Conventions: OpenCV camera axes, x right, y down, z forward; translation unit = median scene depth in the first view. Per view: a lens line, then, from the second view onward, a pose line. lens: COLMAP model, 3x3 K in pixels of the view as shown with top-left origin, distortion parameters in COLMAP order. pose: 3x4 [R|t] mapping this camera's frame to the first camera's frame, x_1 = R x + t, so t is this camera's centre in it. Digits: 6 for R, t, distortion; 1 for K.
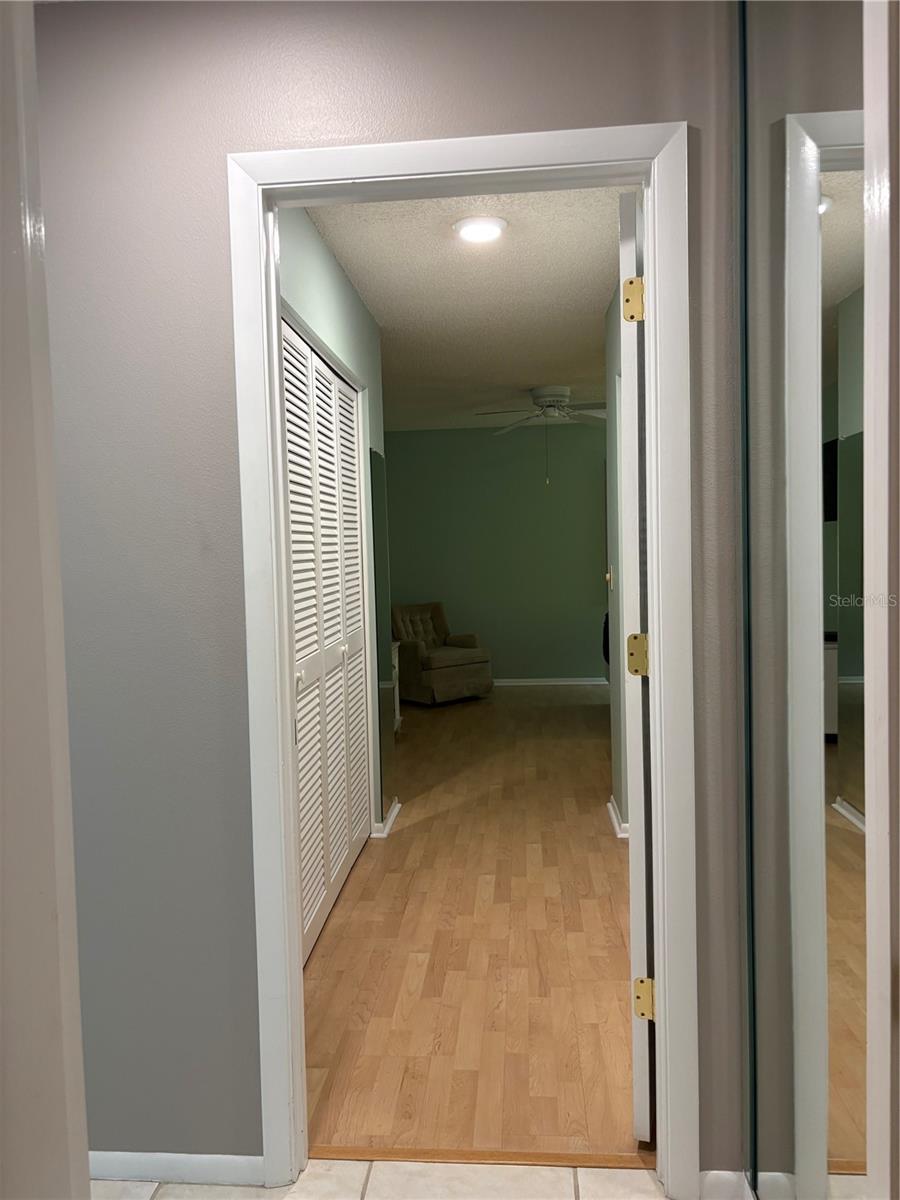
lens RADIAL K [[900.7, 0, 448.5], [0, 900.7, 590.4], [0, 0, 1]] dist [0.062667, -0.069141]
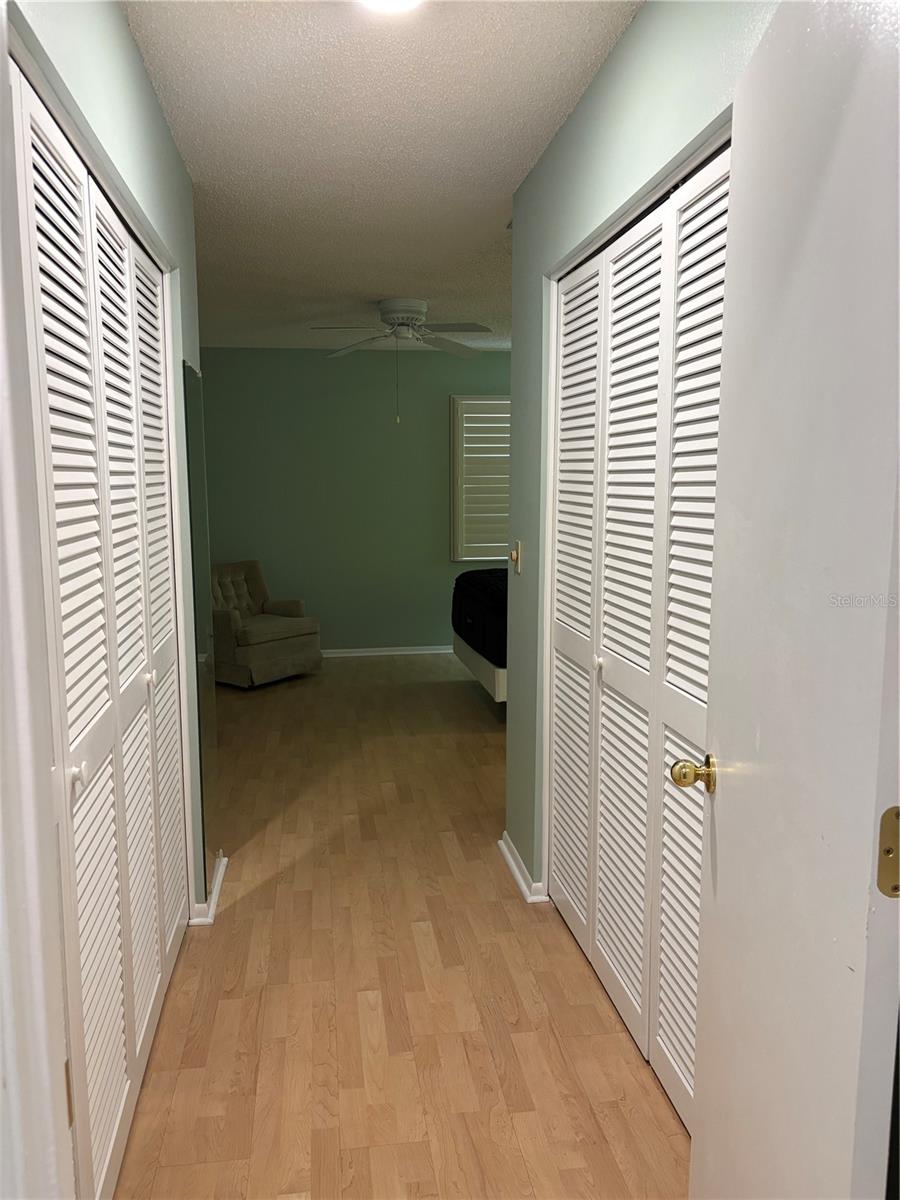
lens RADIAL K [[936.1, 0, 446.7], [0, 936.1, 611.6], [0, 0, 1]] dist [0.002124, 0.001122]
pose [[0.977781, -0.004412, 0.209583, -0.042227], [-0.013534, 0.996364, 0.084116, -0.034082], [-0.209192, -0.085084, 0.974166, 0.269883]]
